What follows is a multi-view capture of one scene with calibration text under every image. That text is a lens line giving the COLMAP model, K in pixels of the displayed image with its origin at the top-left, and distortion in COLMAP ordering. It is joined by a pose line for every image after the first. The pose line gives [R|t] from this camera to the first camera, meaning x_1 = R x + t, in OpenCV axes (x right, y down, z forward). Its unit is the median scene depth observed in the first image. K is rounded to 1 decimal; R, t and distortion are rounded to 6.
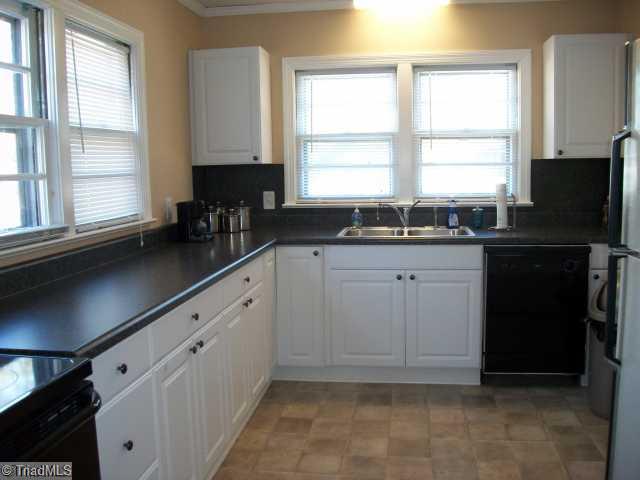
lens RADIAL K [[617.3, 0, 320.0], [0, 617.3, 240.0], [0, 0, 1]] dist [-0.066110, 0.004006]
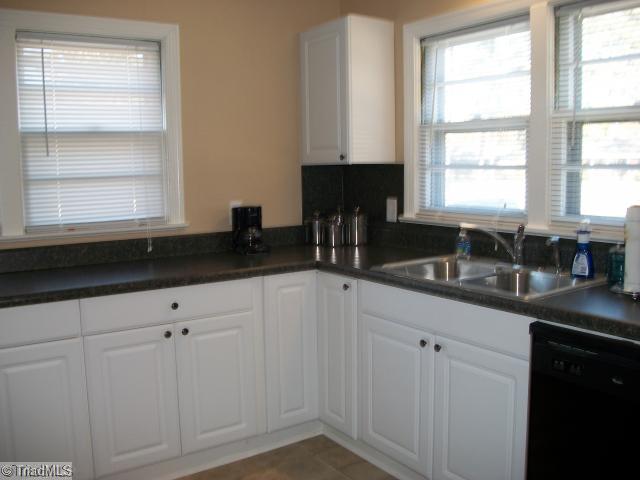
lens RADIAL K [[617.3, 0, 320.0], [0, 617.3, 240.0], [0, 0, 1]] dist [-0.066110, 0.004006]
pose [[0.670597, 0.096645, -0.735499, 0.509951], [-0.086092, 0.994917, 0.052237, -0.069101], [0.736809, 0.028291, 0.675509, 0.471397]]
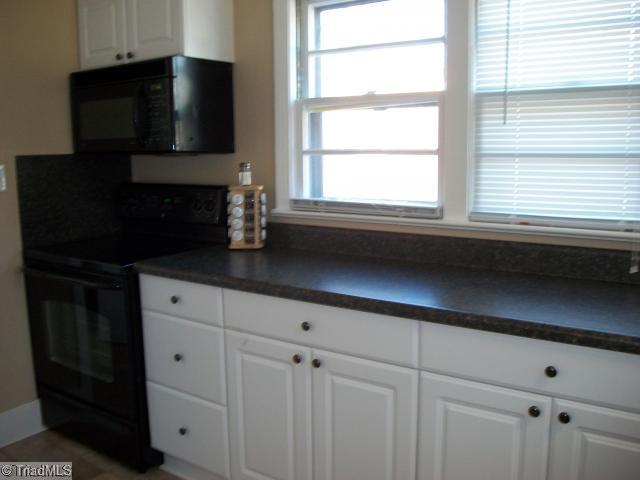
lens RADIAL K [[617.3, 0, 320.0], [0, 617.3, 240.0], [0, 0, 1]] dist [-0.066110, 0.004006]
pose [[-0.418850, 0.157241, -0.894338, 0.325031], [-0.091198, 0.972629, 0.213717, -0.105656], [0.903464, 0.171077, -0.393046, 0.818600]]
